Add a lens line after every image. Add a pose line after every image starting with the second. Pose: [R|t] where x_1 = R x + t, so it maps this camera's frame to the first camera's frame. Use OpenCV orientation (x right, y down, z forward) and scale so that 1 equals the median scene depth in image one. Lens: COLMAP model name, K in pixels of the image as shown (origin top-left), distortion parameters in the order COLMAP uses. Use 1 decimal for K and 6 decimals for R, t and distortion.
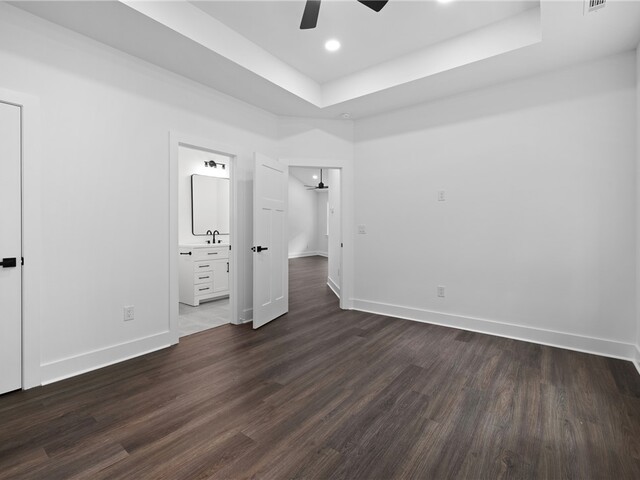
lens RADIAL K [[307.8, 0, 317.7], [0, 307.8, 238.5], [0, 0, 1]] dist [0.000558, 0.000127]
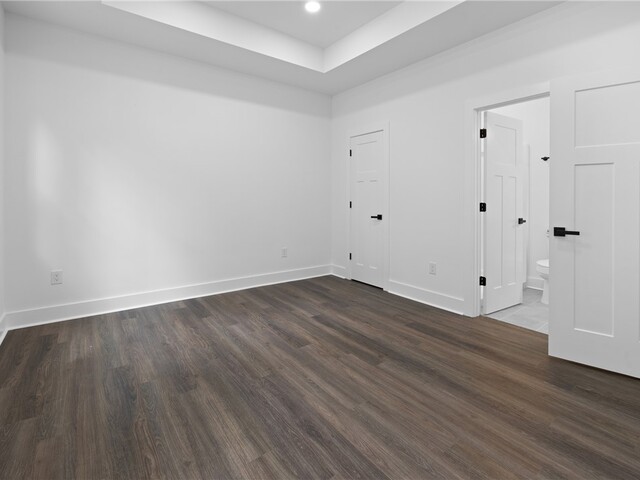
lens RADIAL K [[312.4, 0, 314.2], [0, 312.4, 216.5], [0, 0, 1]] dist [0.001147, 0.000484]
pose [[-0.283809, 0.049704, -0.957592, 0.943189], [-0.036192, 0.997389, 0.062496, -0.030568], [0.958197, 0.052394, -0.281270, 1.210805]]
